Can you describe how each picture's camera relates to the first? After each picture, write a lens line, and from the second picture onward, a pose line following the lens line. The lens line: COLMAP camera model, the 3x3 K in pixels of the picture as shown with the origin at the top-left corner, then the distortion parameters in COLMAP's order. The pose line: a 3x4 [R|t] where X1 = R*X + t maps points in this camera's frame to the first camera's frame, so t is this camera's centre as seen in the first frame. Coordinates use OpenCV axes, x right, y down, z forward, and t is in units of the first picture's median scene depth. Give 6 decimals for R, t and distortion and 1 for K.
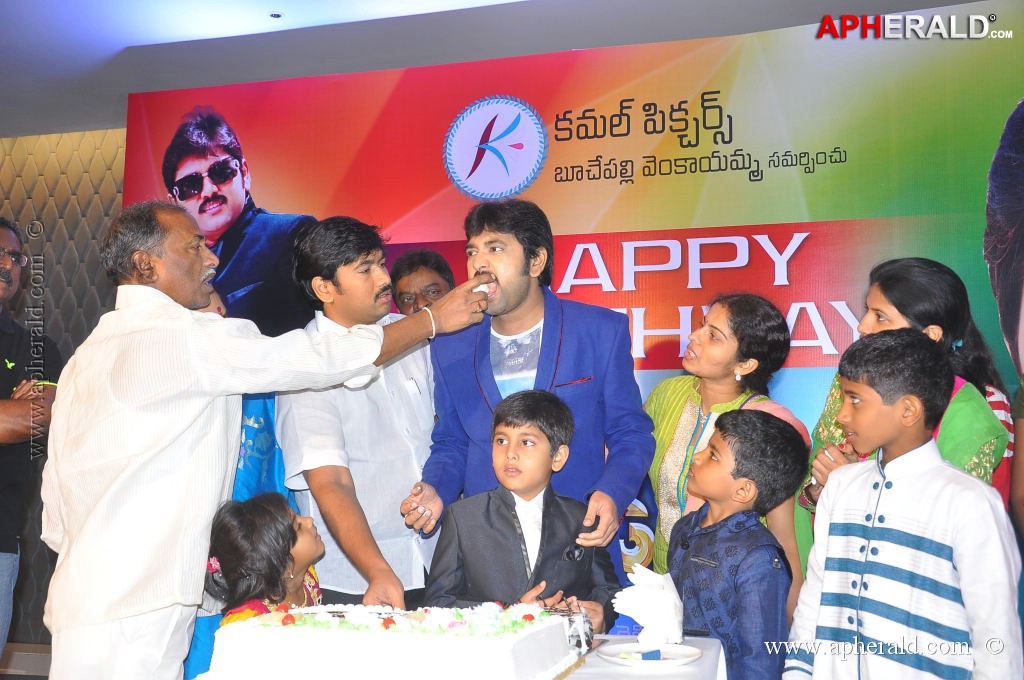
lens RADIAL K [[1076.1, 0, 506.9], [0, 1076.1, 340.5], [0, 0, 1]] dist [-0.035906, 0.253250]
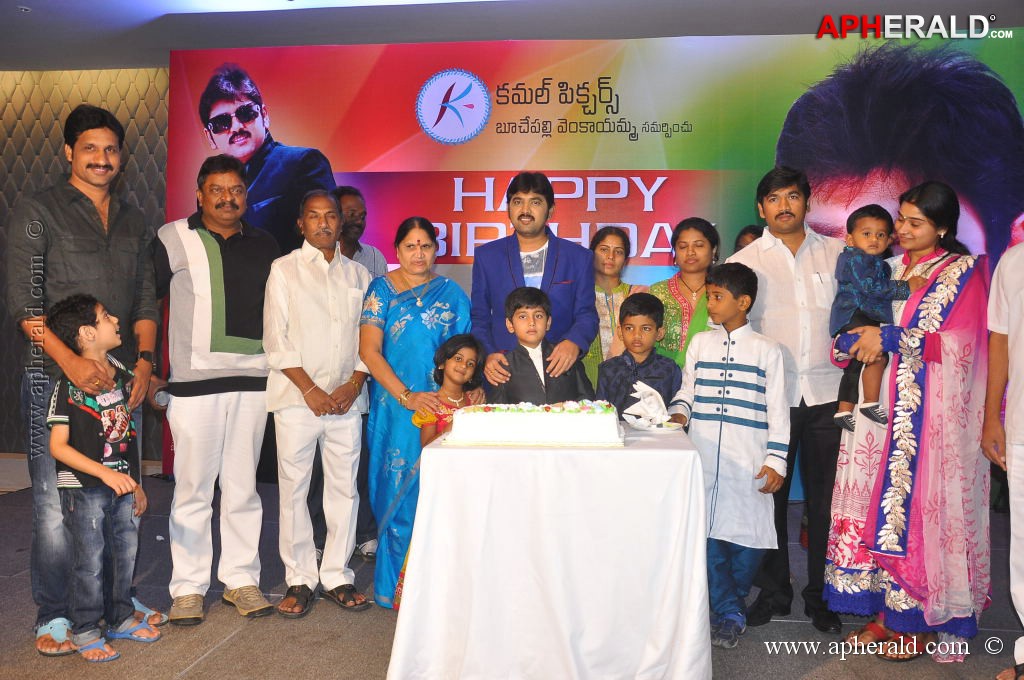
lens RADIAL K [[852.1, 0, 516.4], [0, 852.1, 341.2], [0, 0, 1]] dist [-0.129566, 0.141333]
pose [[0.982594, -0.000361, 0.185768, -0.140049], [-0.024040, 0.991342, 0.129083, -0.017721], [-0.184207, -0.131302, 0.974078, -0.147815]]
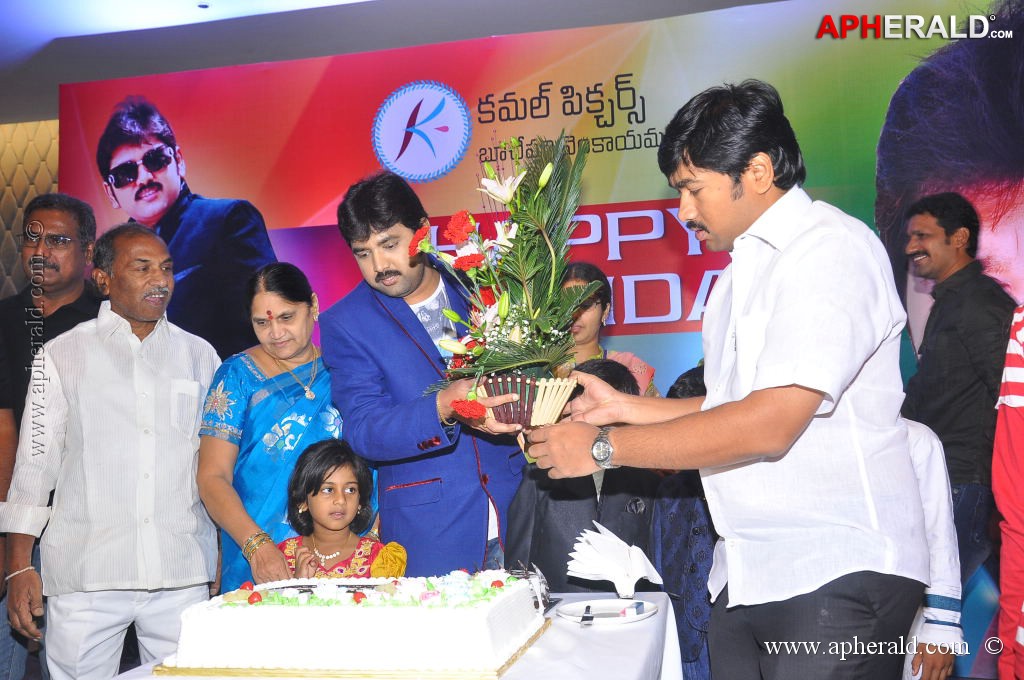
lens RADIAL K [[992.9, 0, 508.5], [0, 992.9, 342.5], [0, 0, 1]] dist [-0.072280, 0.222790]
pose [[0.996173, -0.033241, 0.080836, -0.011764], [0.030953, 0.999088, 0.029397, 0.001351], [-0.081740, -0.026782, 0.996294, 0.025493]]
